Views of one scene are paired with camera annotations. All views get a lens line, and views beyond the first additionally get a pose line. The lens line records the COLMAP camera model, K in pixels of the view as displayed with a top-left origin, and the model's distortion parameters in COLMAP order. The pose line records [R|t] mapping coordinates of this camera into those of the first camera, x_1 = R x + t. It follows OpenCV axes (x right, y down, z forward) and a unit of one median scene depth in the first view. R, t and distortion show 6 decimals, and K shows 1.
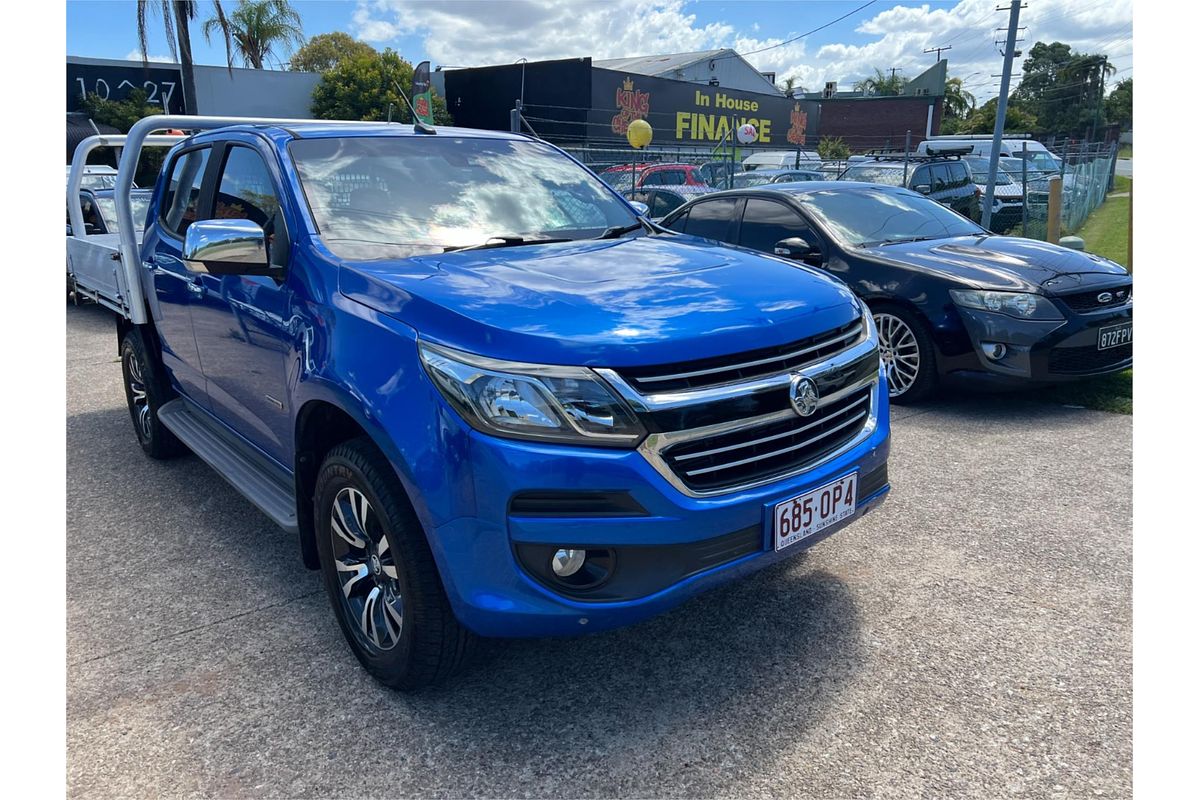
lens RADIAL K [[808.1, 0, 605.8], [0, 808.1, 393.0], [0, 0, 1]] dist [0.038334, -0.039928]
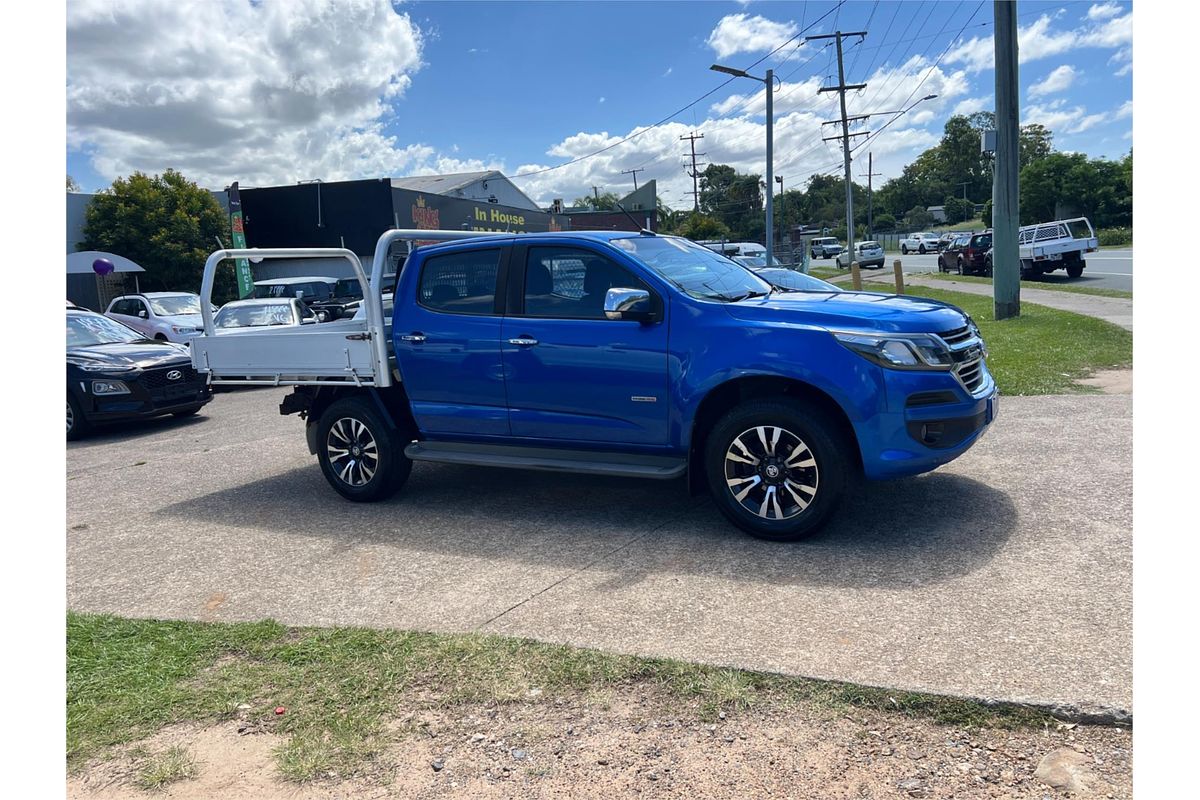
lens RADIAL K [[808.1, 0, 599.2], [0, 808.1, 399.1], [0, 0, 1]] dist [0.038334, -0.039928]
pose [[0.944478, -0.087575, 0.316690, -0.450652], [0.125930, 0.986708, -0.102709, 0.073665], [-0.303486, 0.136888, 0.942952, -0.206682]]
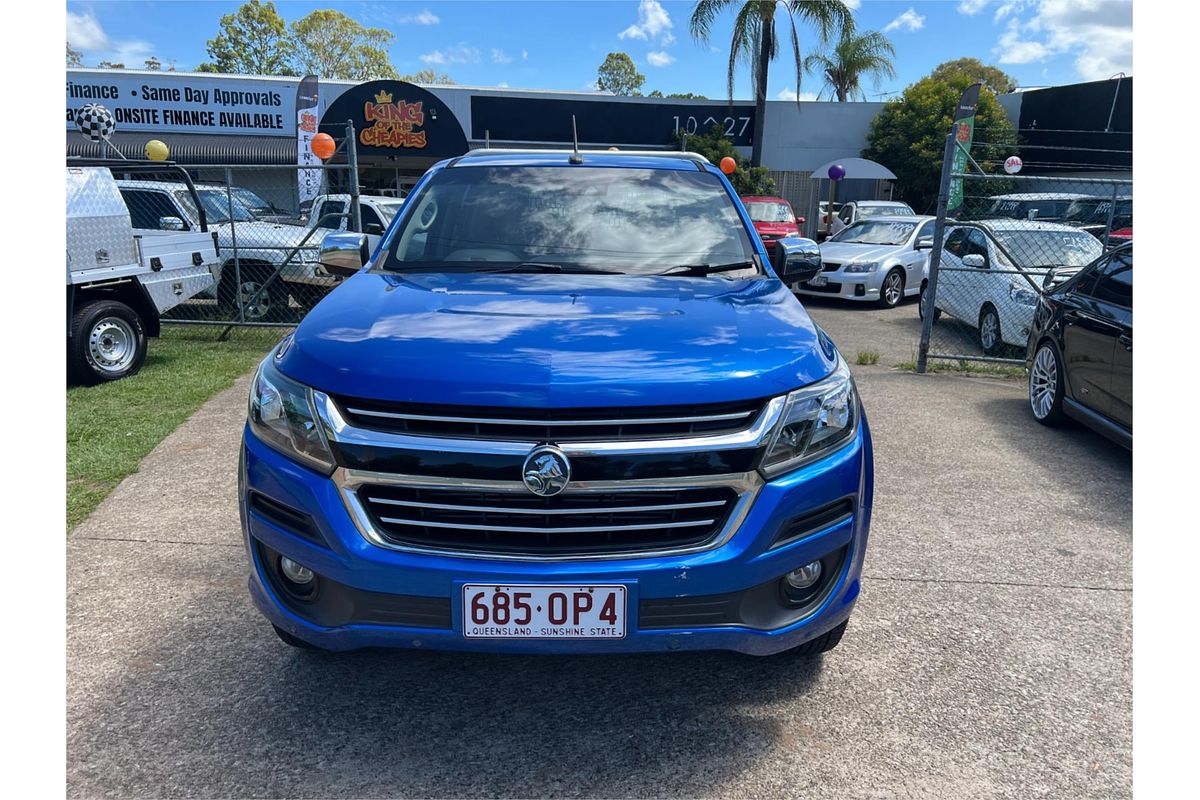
lens RADIAL K [[808.1, 0, 602.7], [0, 808.1, 396.2], [0, 0, 1]] dist [0.038334, -0.039928]
pose [[0.769110, 0.176736, -0.614194, 0.558974], [-0.193744, 0.980258, 0.039461, -0.083630], [0.609043, 0.088647, 0.788168, 0.259058]]
